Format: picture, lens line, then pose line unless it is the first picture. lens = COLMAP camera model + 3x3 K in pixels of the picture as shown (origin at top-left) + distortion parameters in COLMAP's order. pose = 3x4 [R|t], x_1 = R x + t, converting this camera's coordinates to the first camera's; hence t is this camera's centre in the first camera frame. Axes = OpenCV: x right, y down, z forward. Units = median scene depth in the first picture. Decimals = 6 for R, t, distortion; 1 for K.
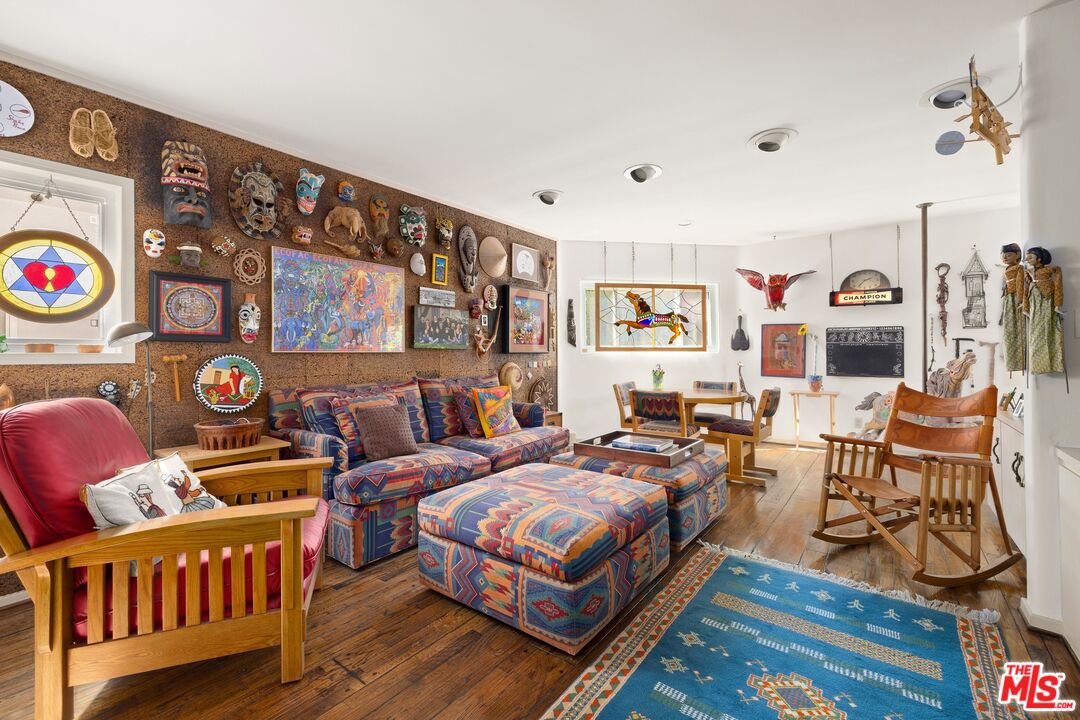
lens RADIAL K [[477.6, 0, 524.4], [0, 477.6, 344.9], [0, 0, 1]] dist [0.011770, -0.000535]
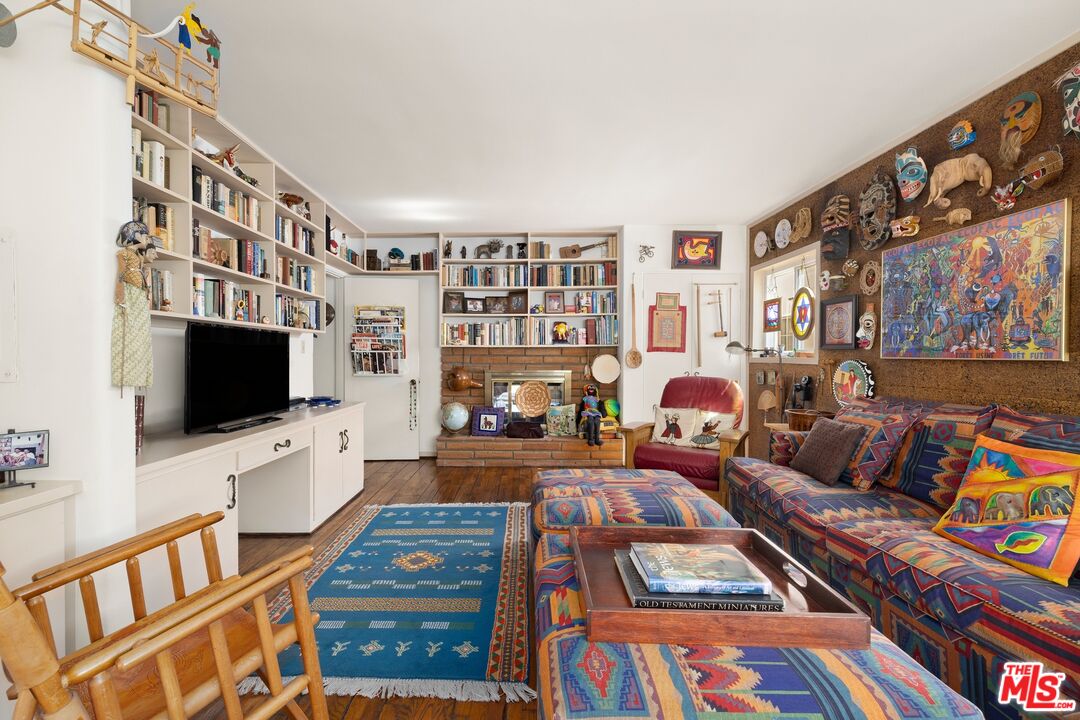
lens RADIAL K [[477.6, 0, 538.0], [0, 477.6, 362.2], [0, 0, 1]] dist [0.011770, -0.000535]
pose [[-0.775567, 0.010567, -0.631177, 0.652583], [0.008588, 0.999944, 0.006188, 0.011142], [0.631207, -0.000621, -0.775614, 1.303750]]
